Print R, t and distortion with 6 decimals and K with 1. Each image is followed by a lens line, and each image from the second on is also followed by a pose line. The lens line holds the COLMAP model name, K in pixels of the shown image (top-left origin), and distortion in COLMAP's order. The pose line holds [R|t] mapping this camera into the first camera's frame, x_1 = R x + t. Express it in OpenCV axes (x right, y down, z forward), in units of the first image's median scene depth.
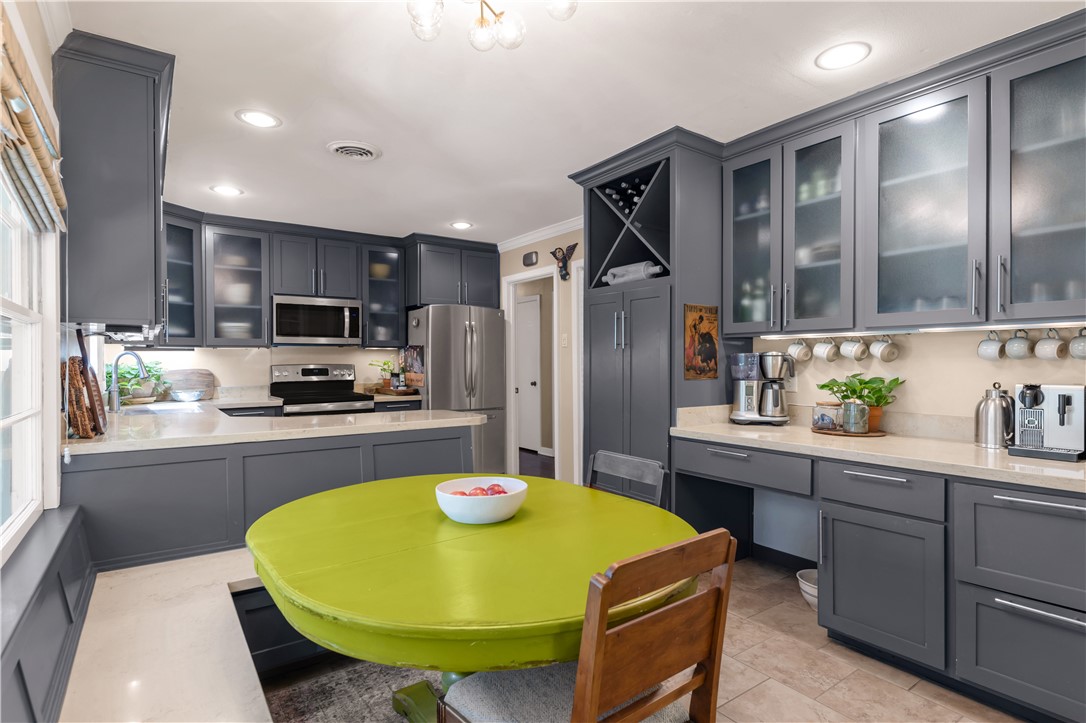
lens RADIAL K [[559.8, 0, 543.0], [0, 559.8, 361.5], [0, 0, 1]] dist [0.002757, 0.000254]
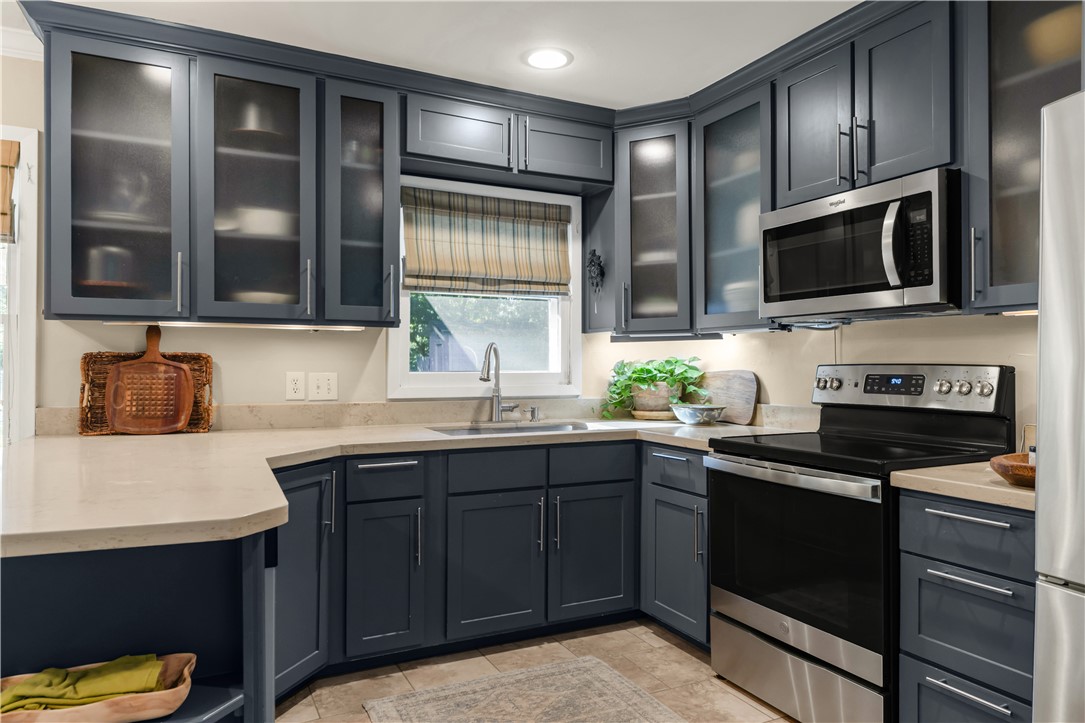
lens RADIAL K [[703.5, 0, 515.5], [0, 703.5, 363.0], [0, 0, 1]] dist [0.010836, -0.004536]
pose [[-0.180384, 0.006625, -0.983574, 0.197704], [0.000618, 0.999978, 0.006622, 0.001262], [0.983596, 0.000586, -0.180384, 1.352903]]
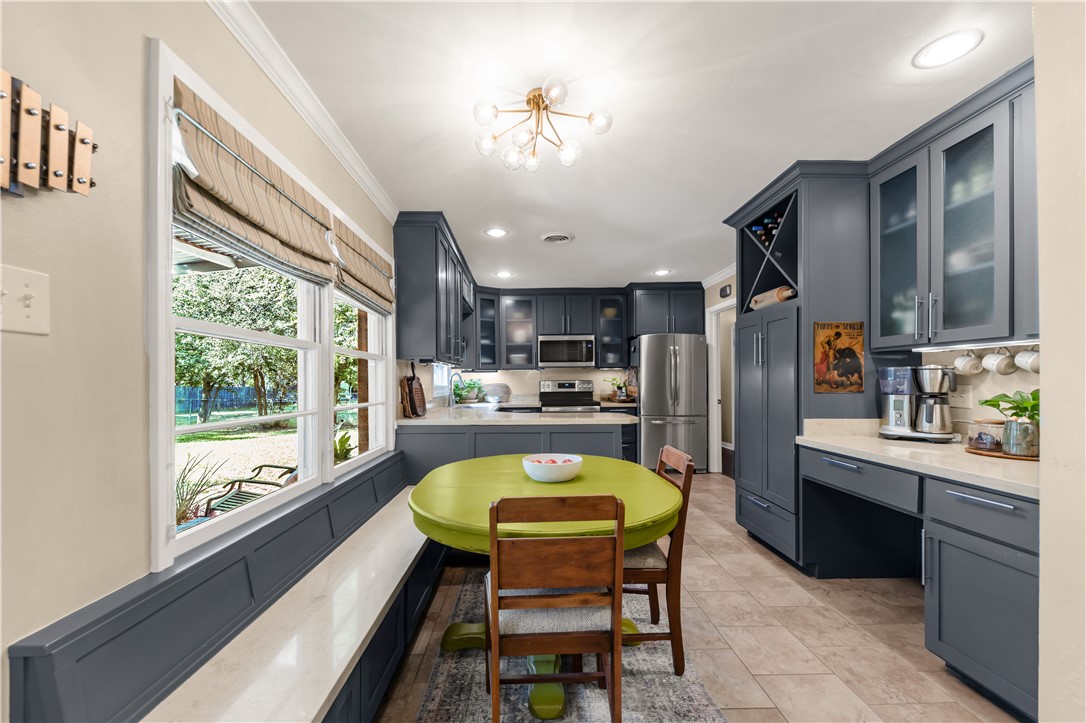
lens RADIAL K [[434.2, 0, 522.1], [0, 434.2, 380.8], [0, 0, 1]] dist [-0.001151, -0.000216]
pose [[0.813836, -0.002082, -0.581092, 0.267965], [0.004465, 0.999986, 0.002671, 0.004258], [0.581078, -0.004768, 0.813834, -0.002774]]
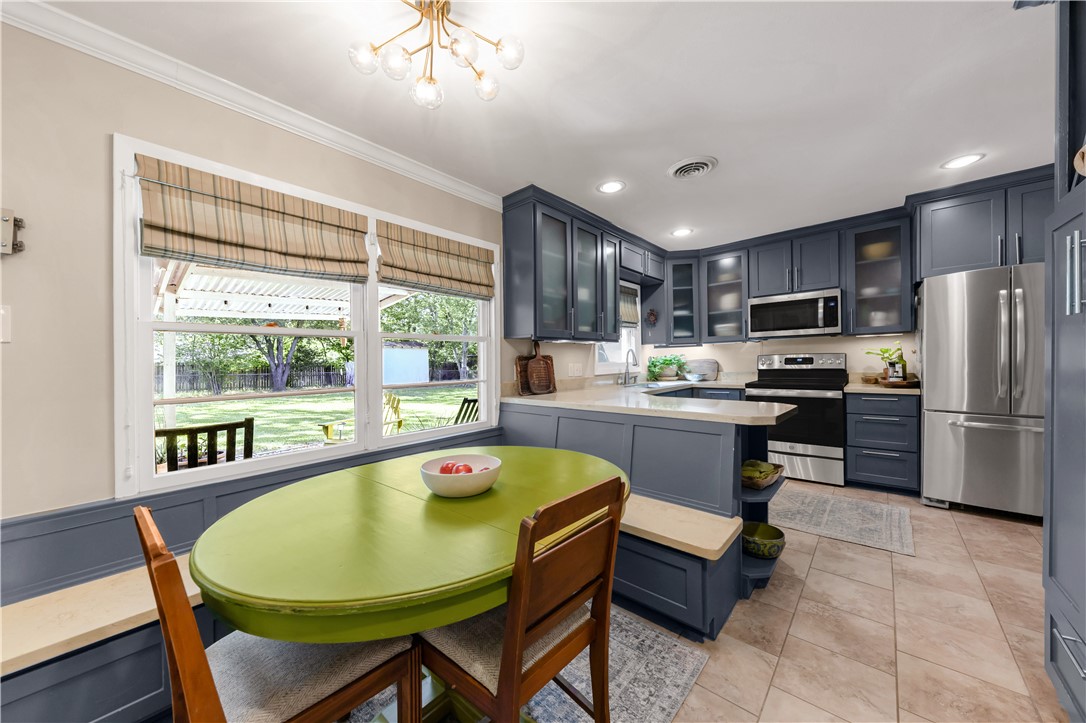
lens RADIAL K [[379.0, 0, 516.1], [0, 379.0, 364.4], [0, 0, 1]] dist [0.000095, -0.000156]
pose [[0.191488, 0.009233, -0.981452, 0.359428], [0.023114, 0.999636, 0.013914, 0.003716], [0.981223, -0.025350, 0.191204, 0.502495]]
